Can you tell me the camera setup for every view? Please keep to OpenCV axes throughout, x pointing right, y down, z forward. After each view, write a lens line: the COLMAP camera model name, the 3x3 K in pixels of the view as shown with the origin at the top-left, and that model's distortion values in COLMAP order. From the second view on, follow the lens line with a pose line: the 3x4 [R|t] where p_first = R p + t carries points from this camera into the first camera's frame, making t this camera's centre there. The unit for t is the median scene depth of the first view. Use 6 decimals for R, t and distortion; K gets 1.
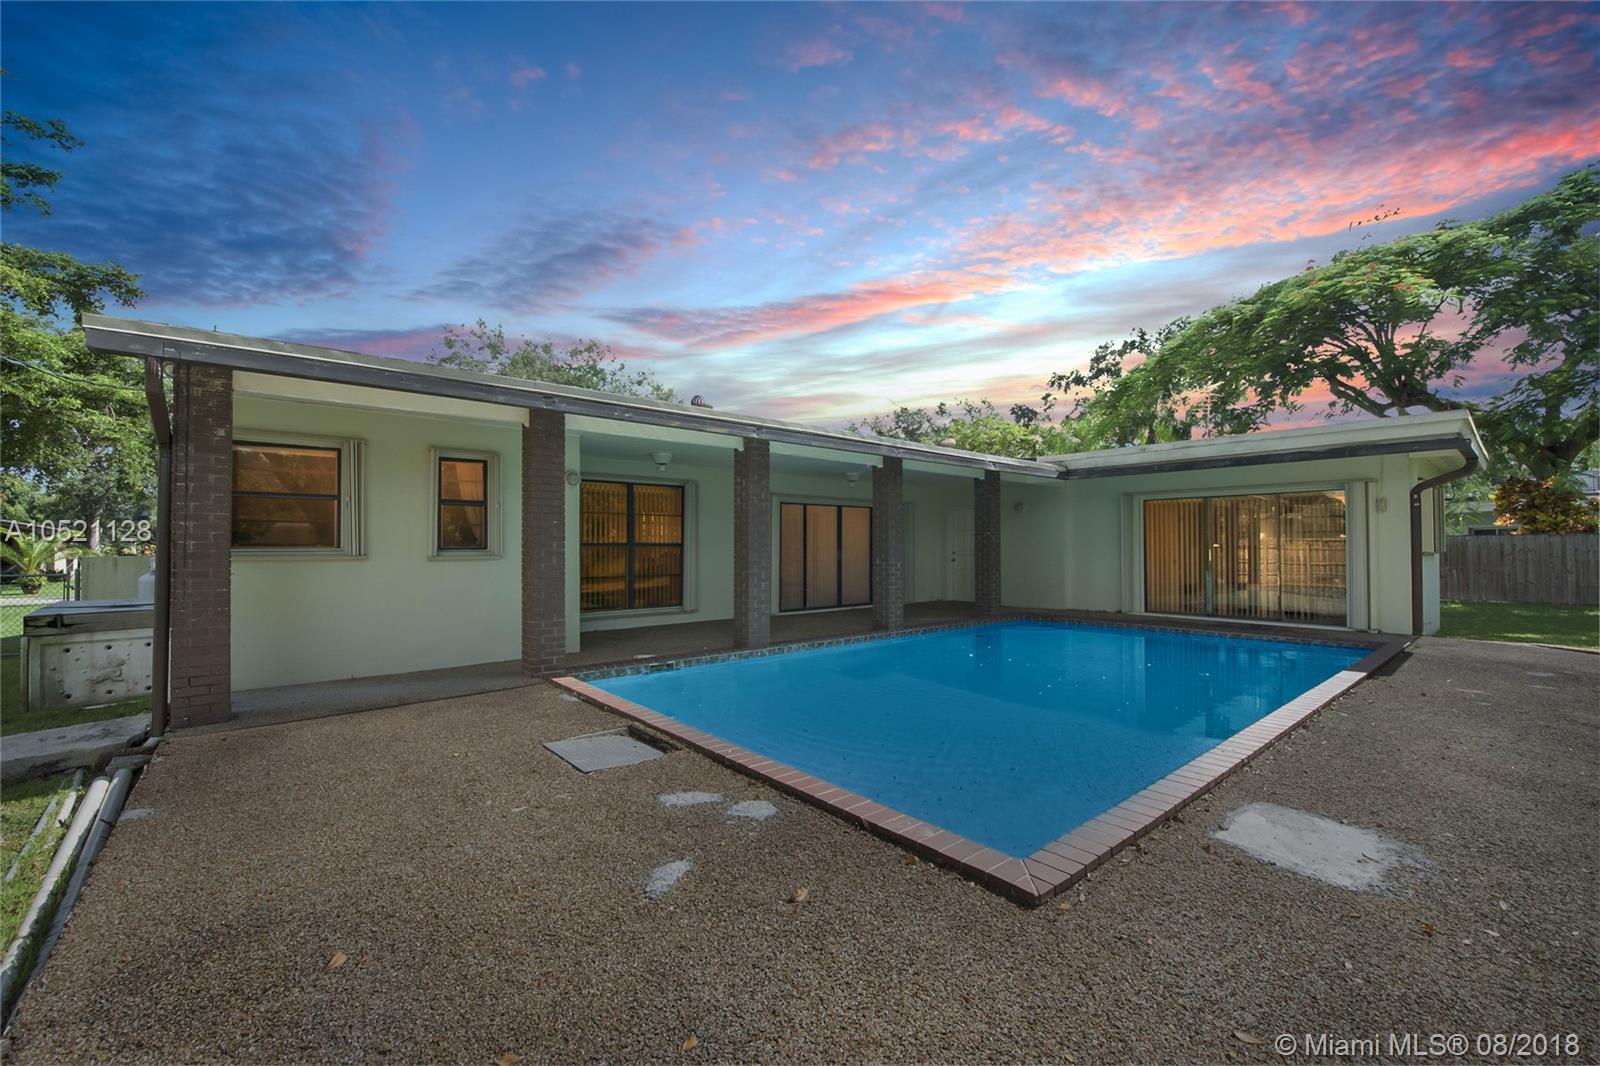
lens RADIAL K [[640.7, 0, 800.8], [0, 640.7, 537.1], [0, 0, 1]] dist [-0.008463, -0.000858]
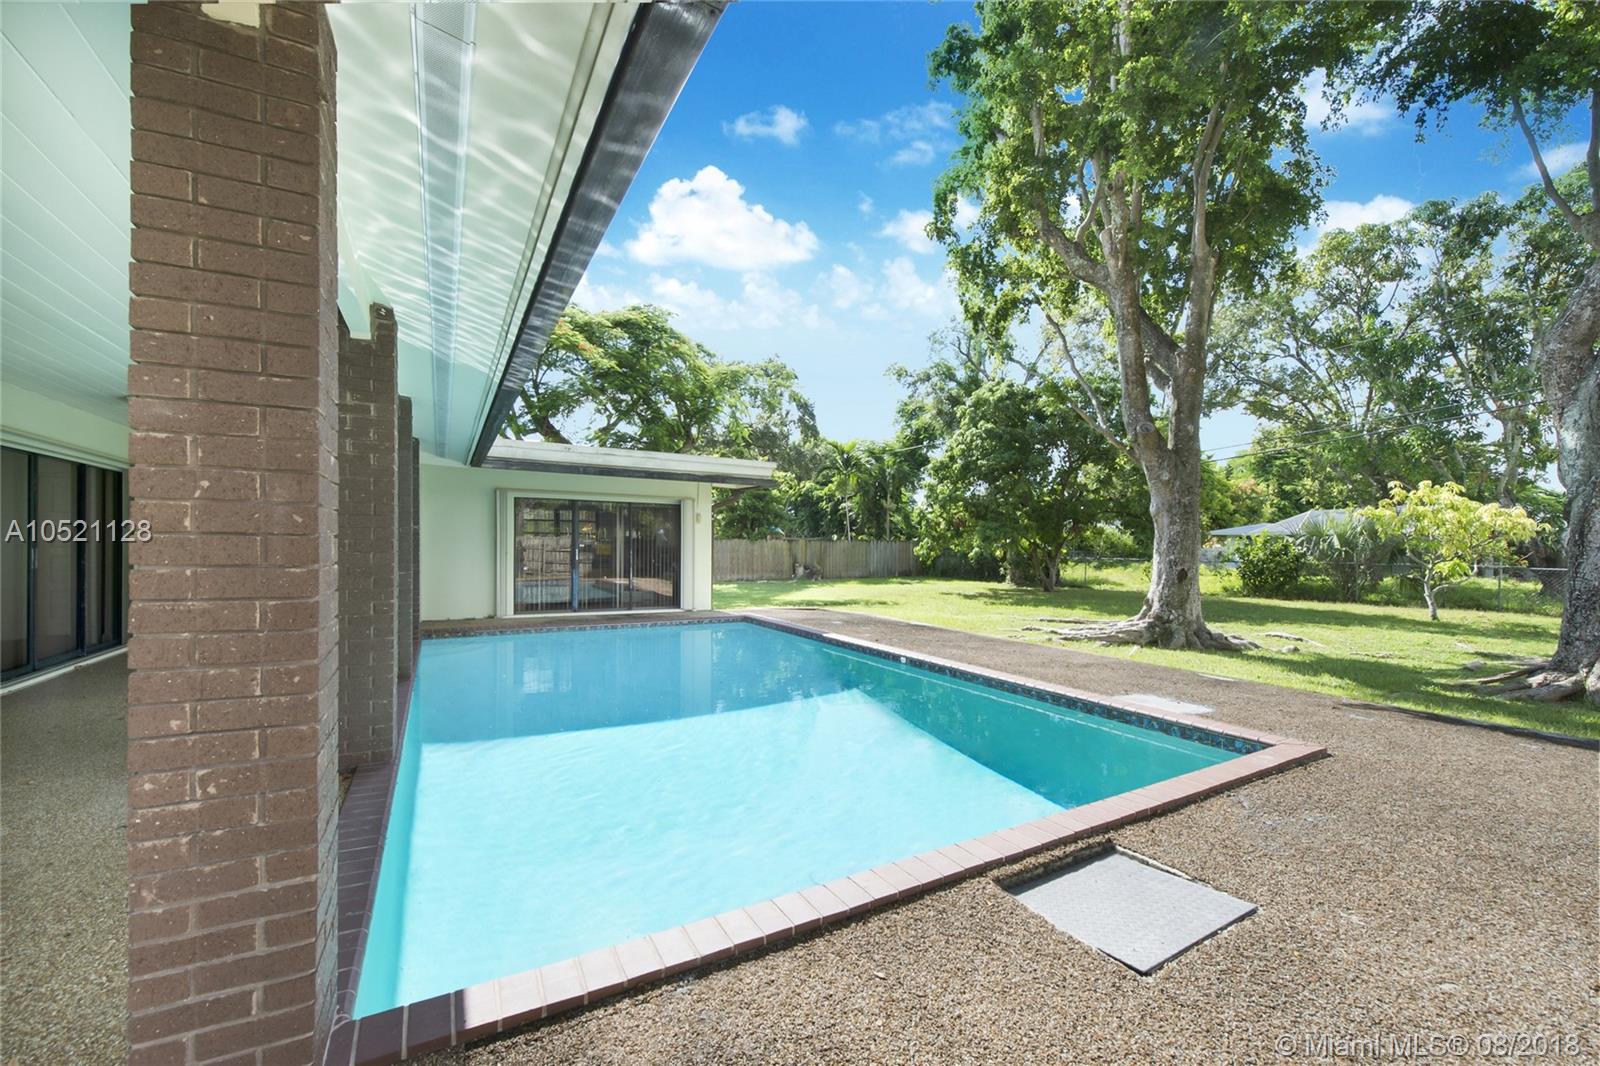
lens RADIAL K [[640.7, 0, 800.6], [0, 640.7, 538.2], [0, 0, 1]] dist [-0.008463, -0.000858]
pose [[0.193154, 0.003779, 0.981161, -0.867385], [-0.016862, 0.999858, -0.000531, -0.011704], [-0.981024, -0.016441, 0.193190, 1.067628]]
